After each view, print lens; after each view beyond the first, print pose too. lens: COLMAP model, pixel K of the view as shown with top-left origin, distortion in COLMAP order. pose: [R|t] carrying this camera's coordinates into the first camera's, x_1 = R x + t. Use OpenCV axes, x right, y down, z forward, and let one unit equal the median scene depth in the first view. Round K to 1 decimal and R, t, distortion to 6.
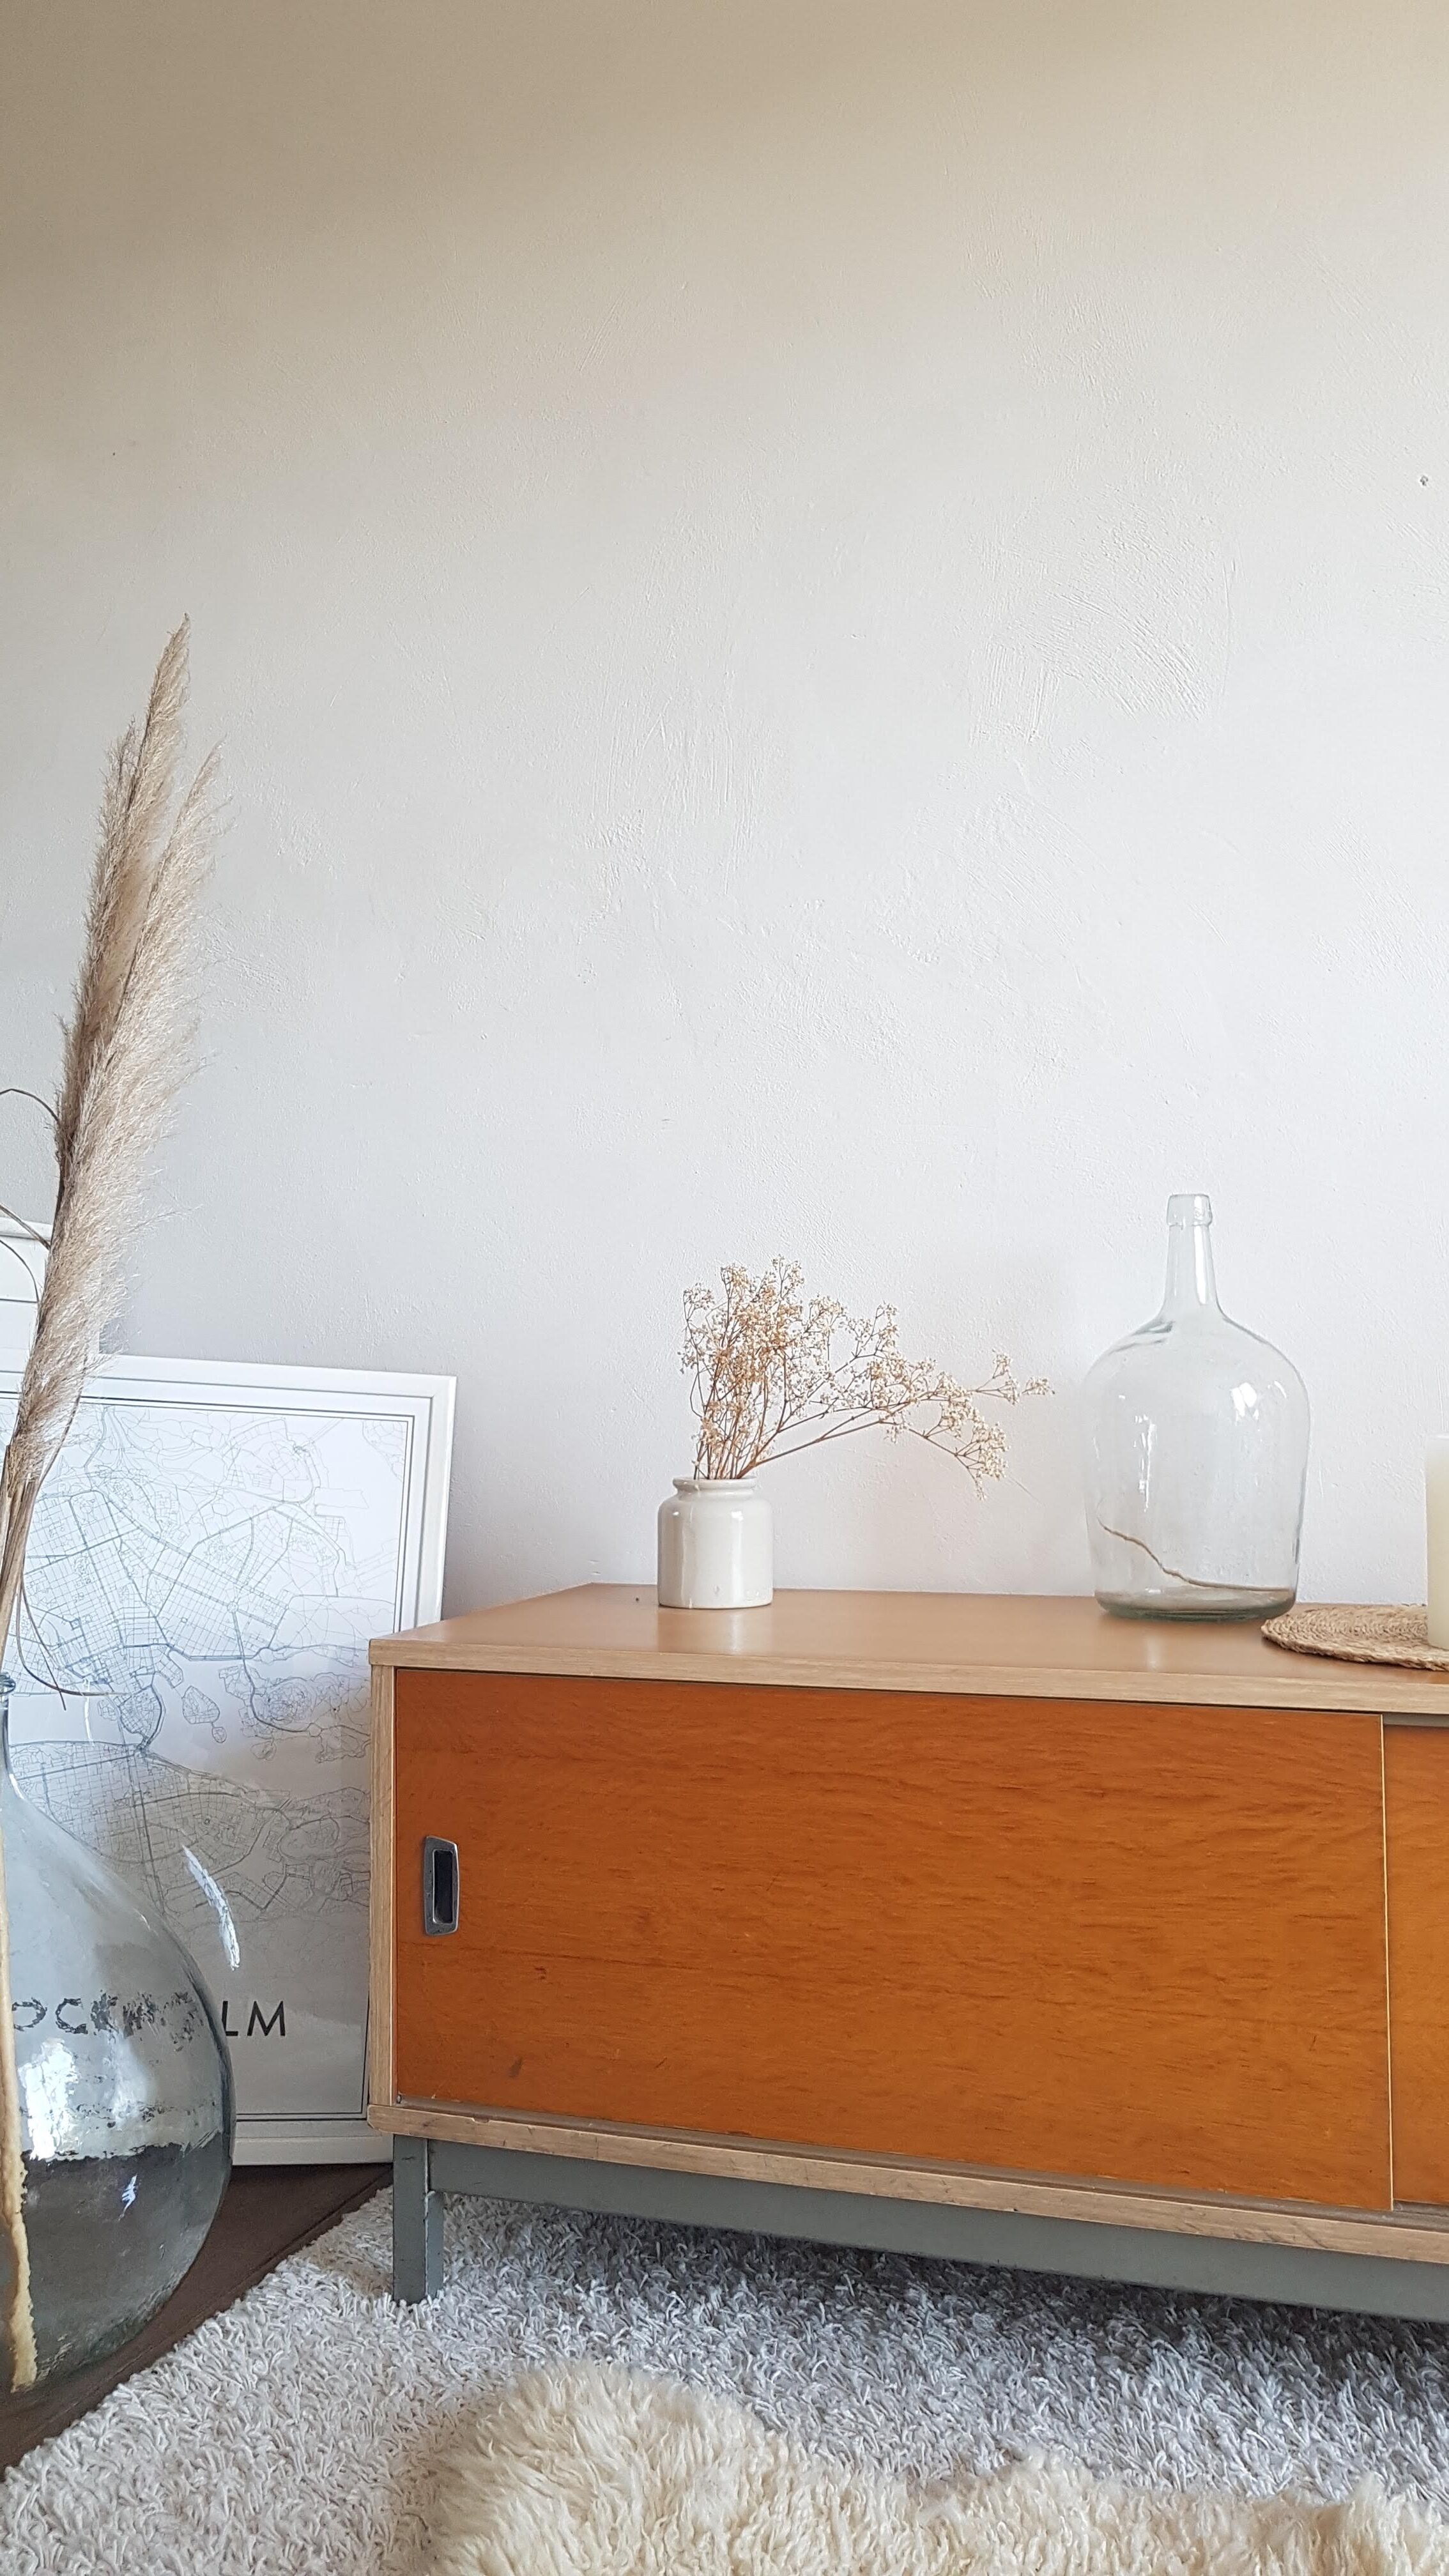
lens RADIAL K [[2027.0, 0, 744.7], [0, 2027.0, 1227.7], [0, 0, 1]] dist [-0.014320, -0.009015]
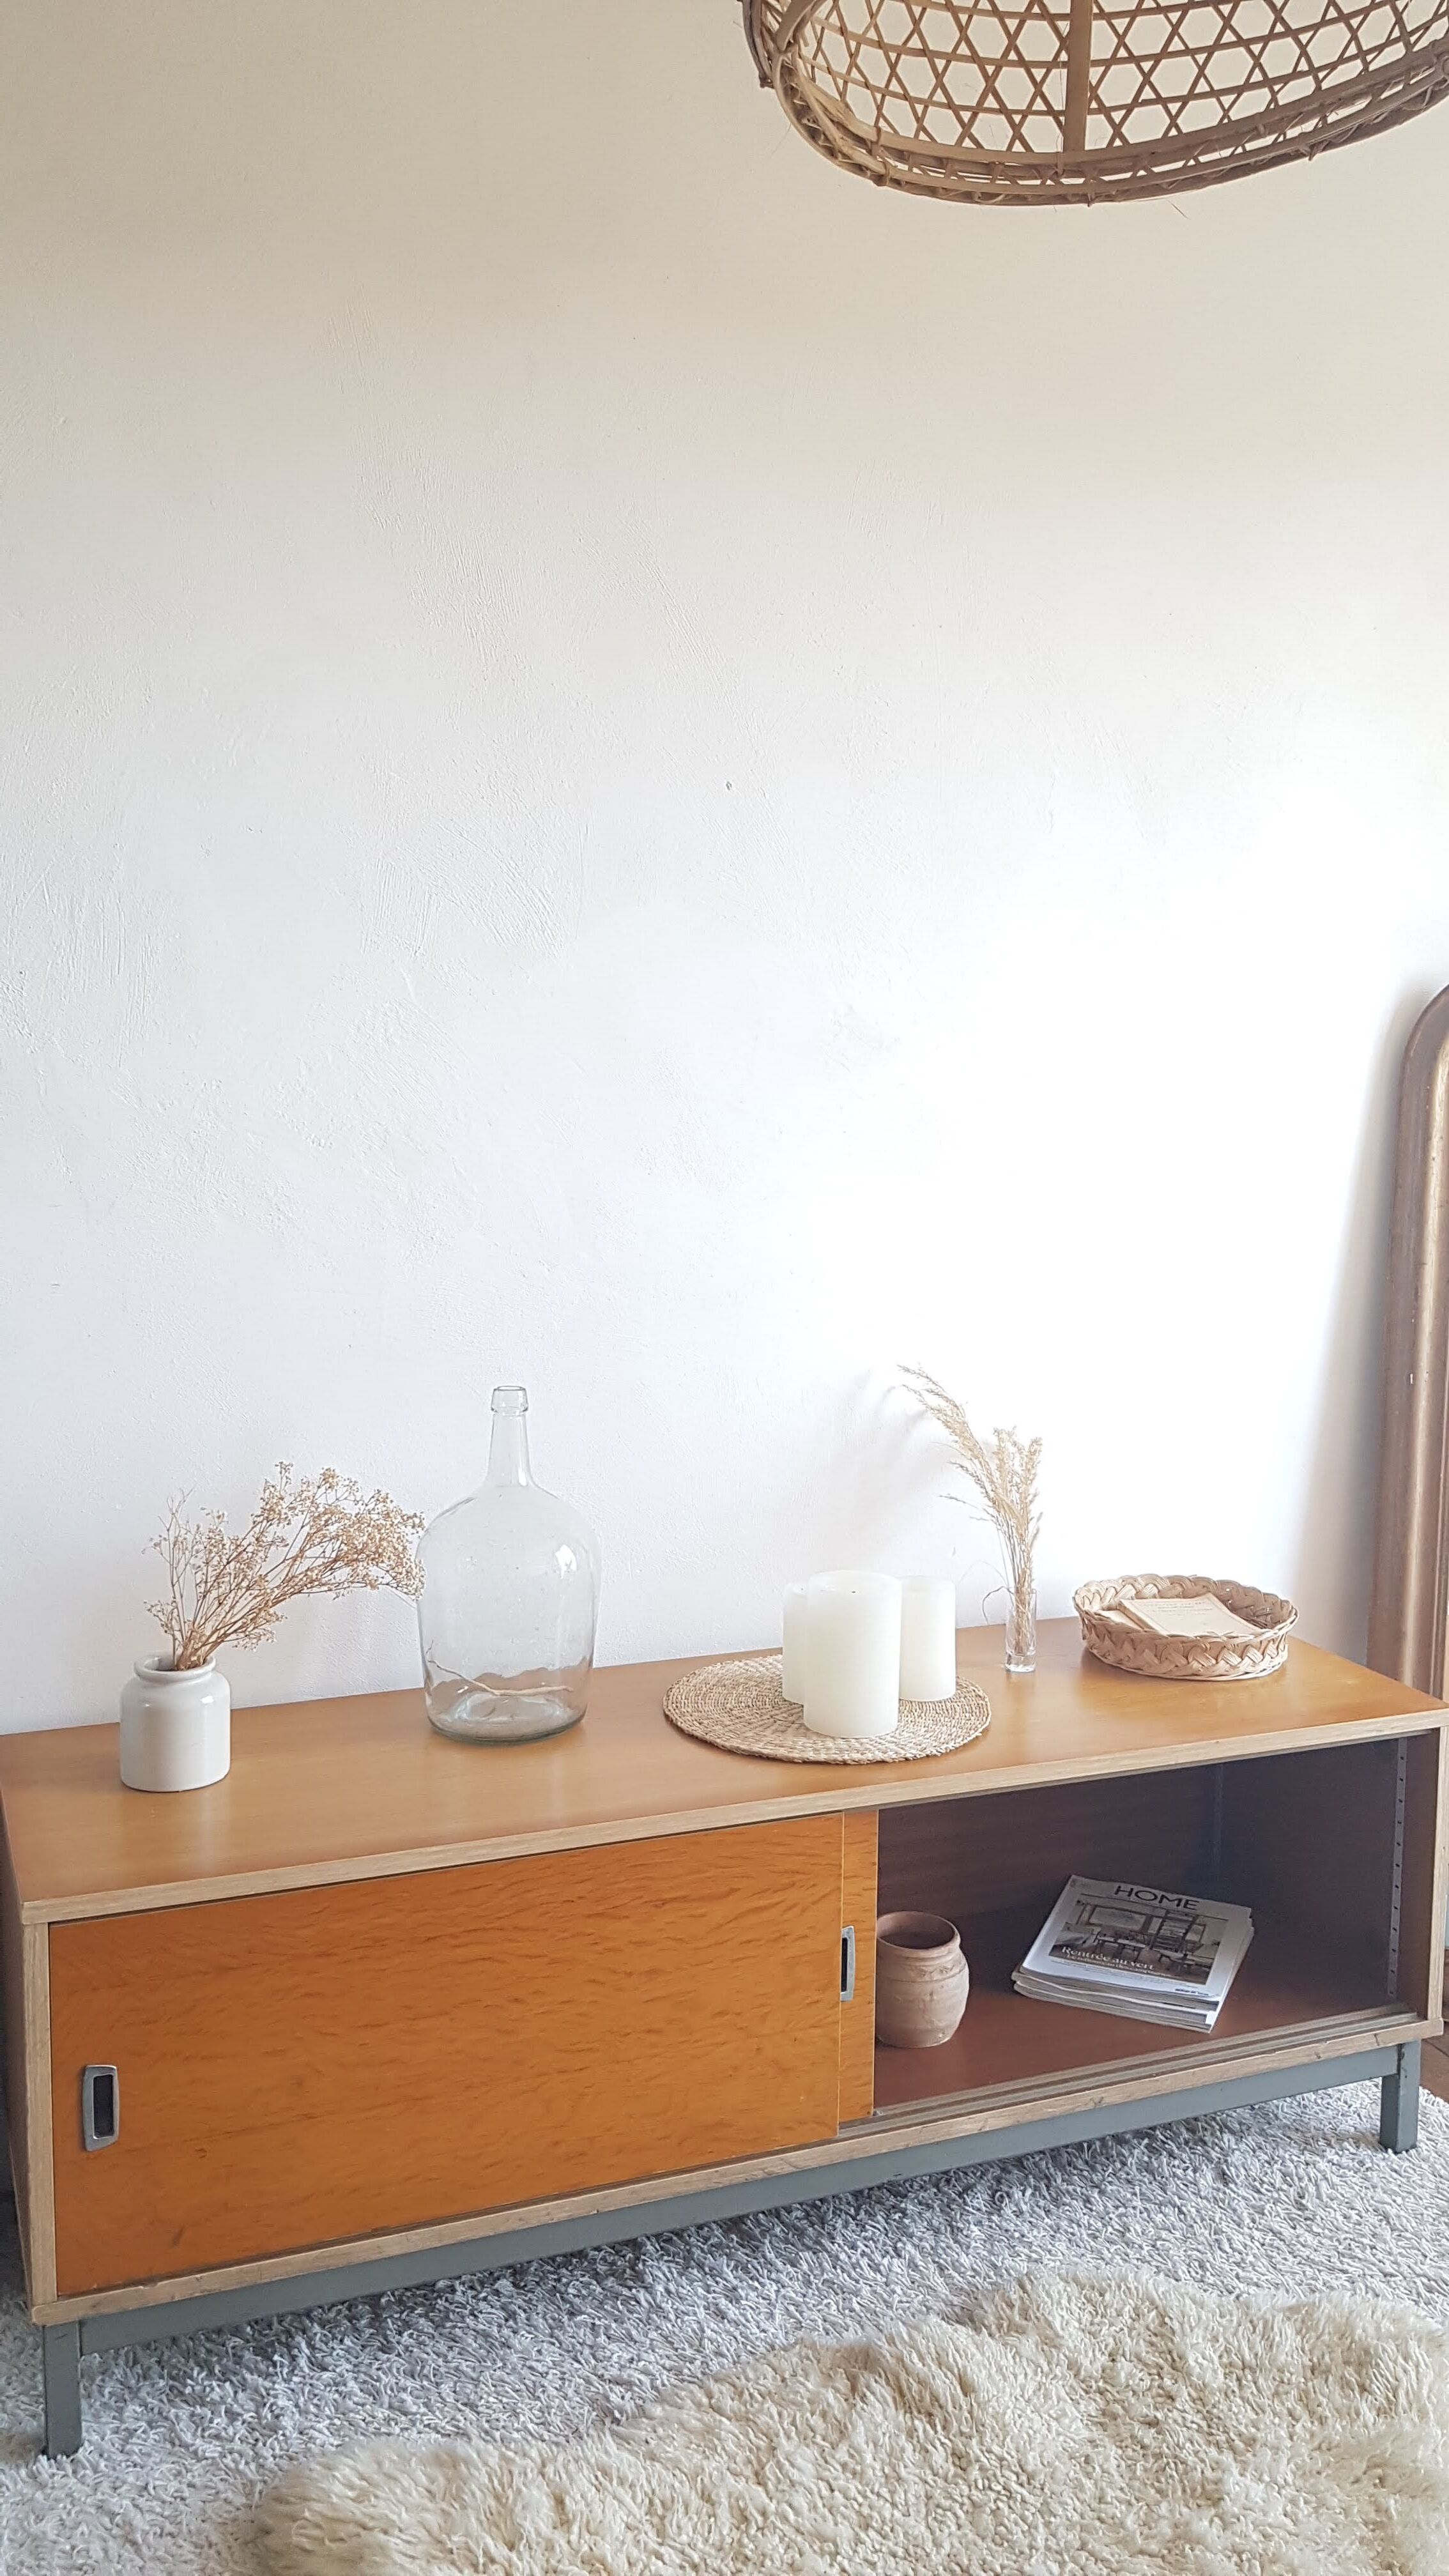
lens RADIAL K [[2047.6, 0, 721.9], [0, 2047.6, 1225.2], [0, 0, 1]] dist [0.047372, -0.095623]
pose [[0.761892, -0.043783, 0.646223, -0.633410], [-0.060660, 0.988504, 0.138490, -0.346066], [-0.644858, -0.144714, 0.750477, 0.007439]]
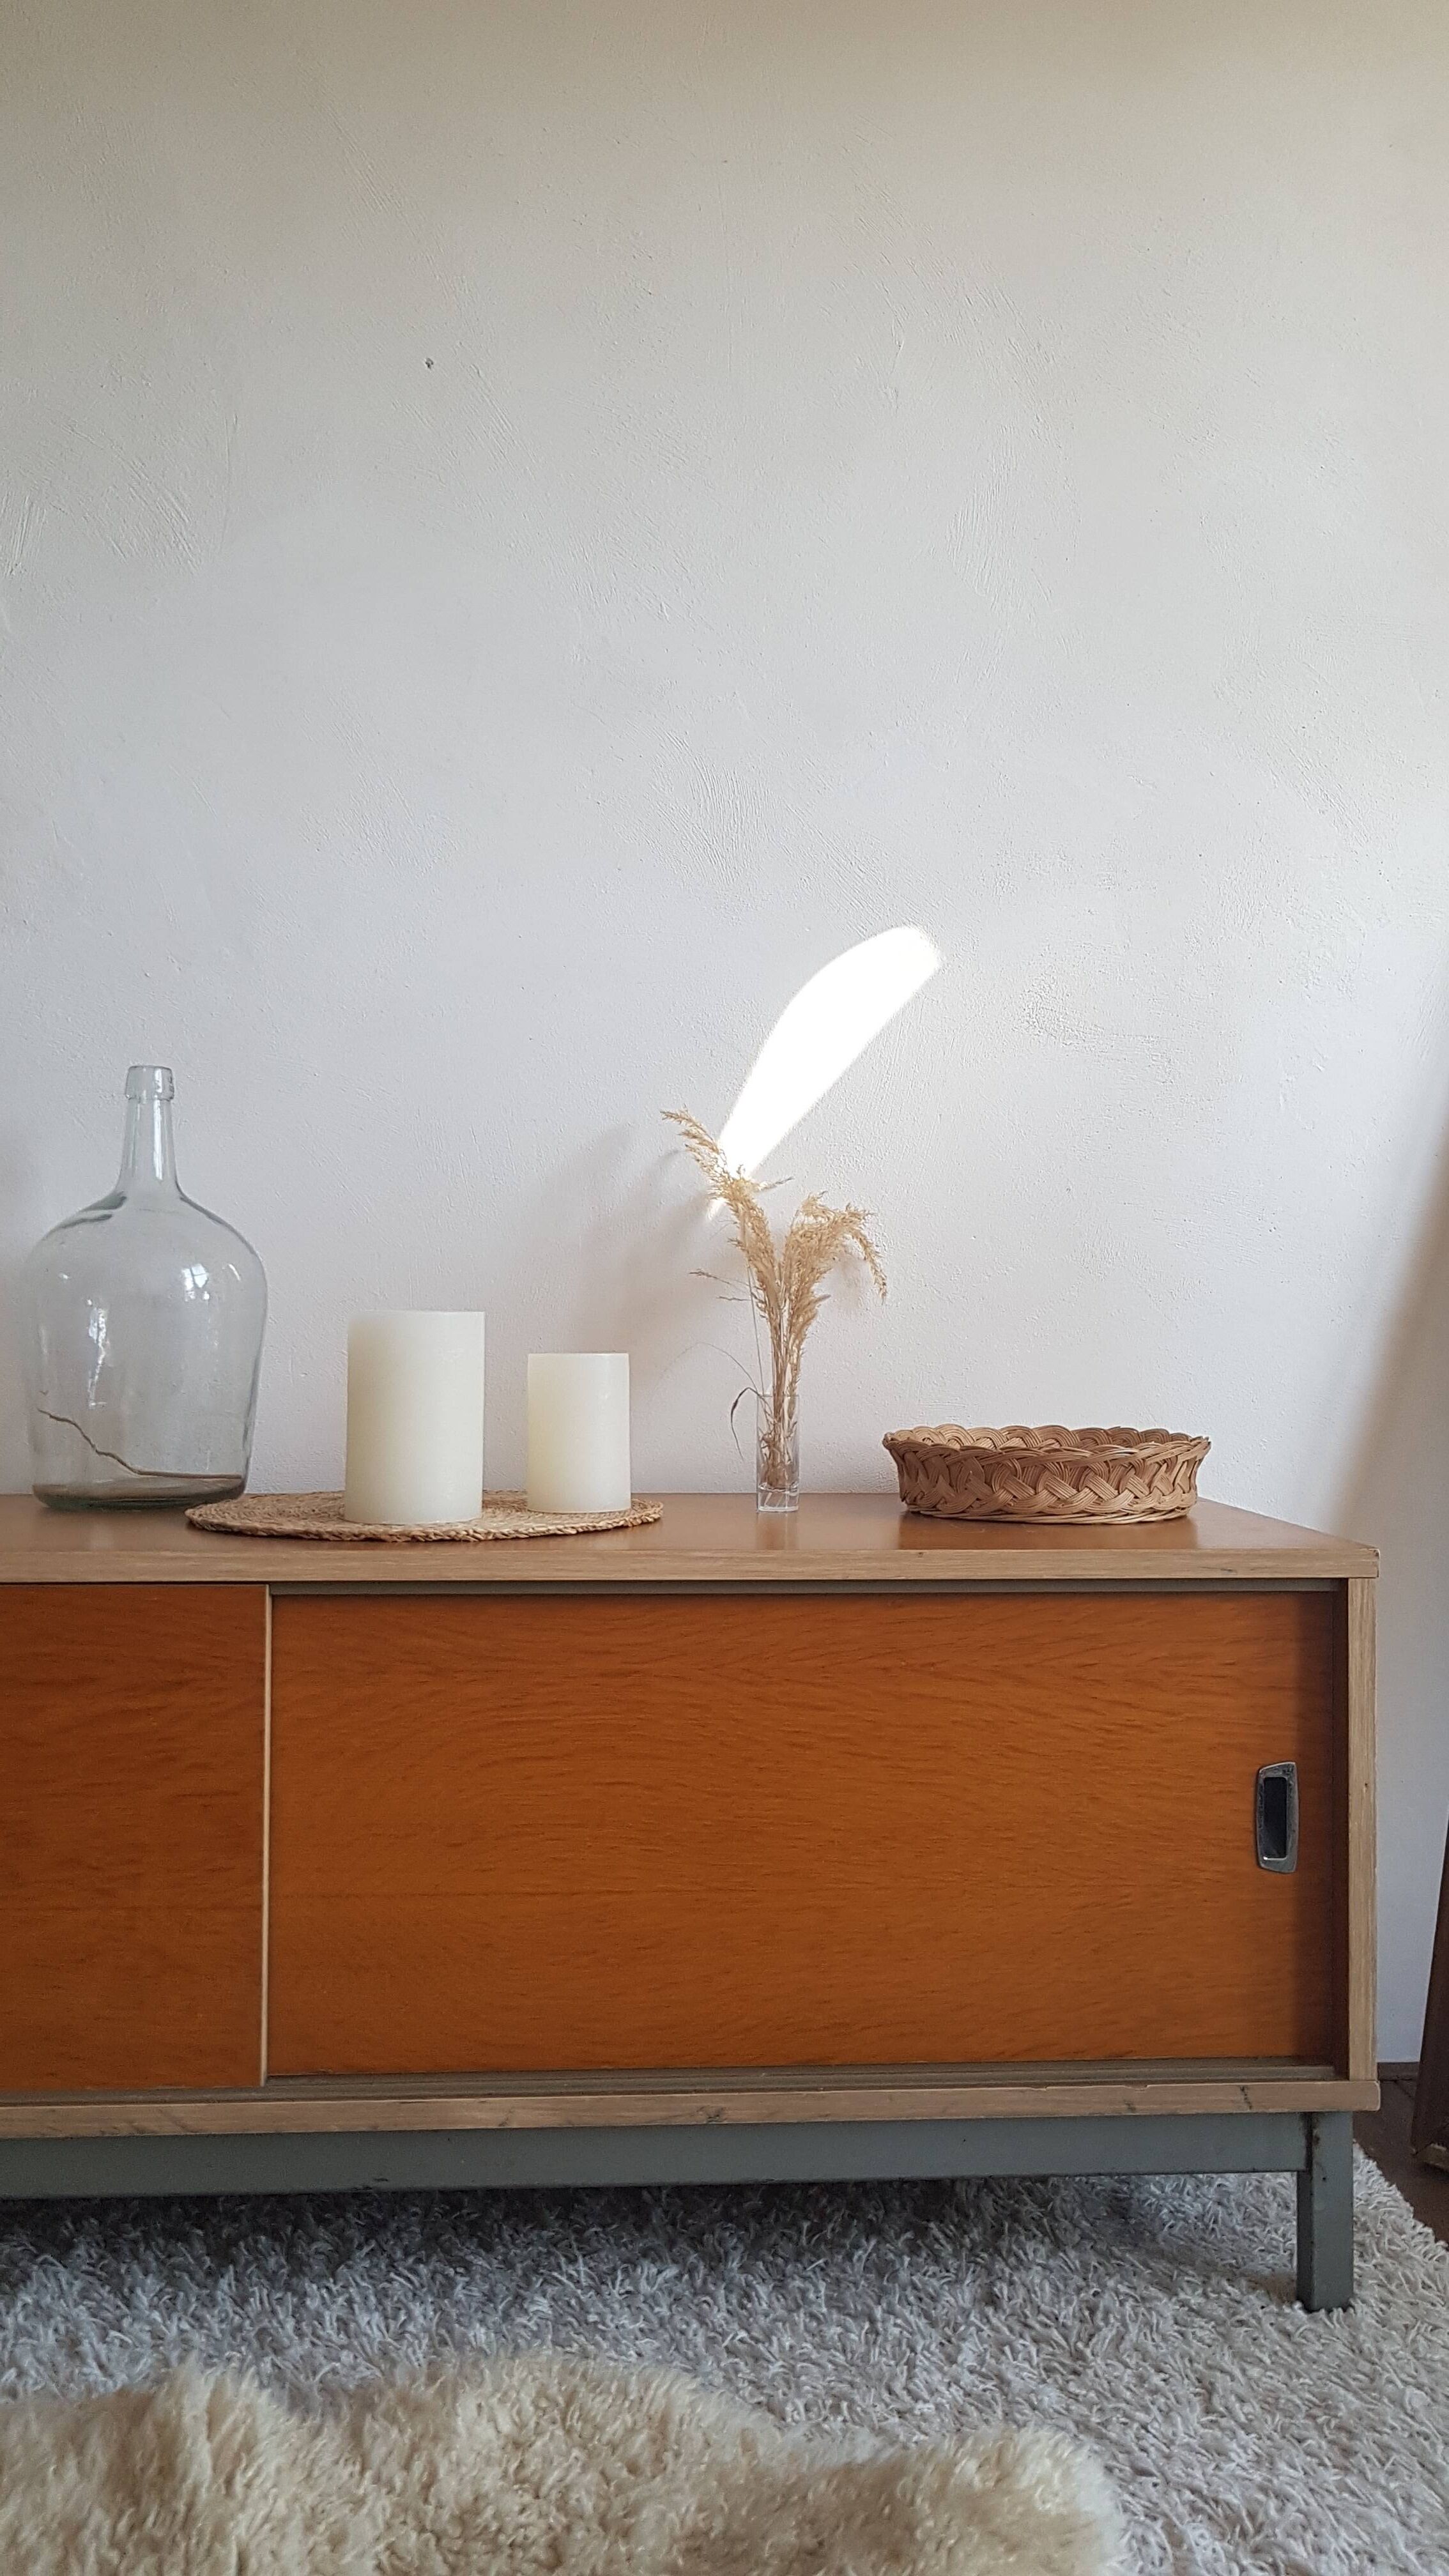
lens RADIAL K [[2028.3, 0, 718.0], [0, 2028.3, 1279.7], [0, 0, 1]] dist [0.039069, -0.070192]
pose [[0.928398, 0.019426, 0.371078, 0.137156], [-0.037186, 0.998477, 0.040766, 0.041565], [-0.369721, -0.051646, 0.927706, 0.013271]]
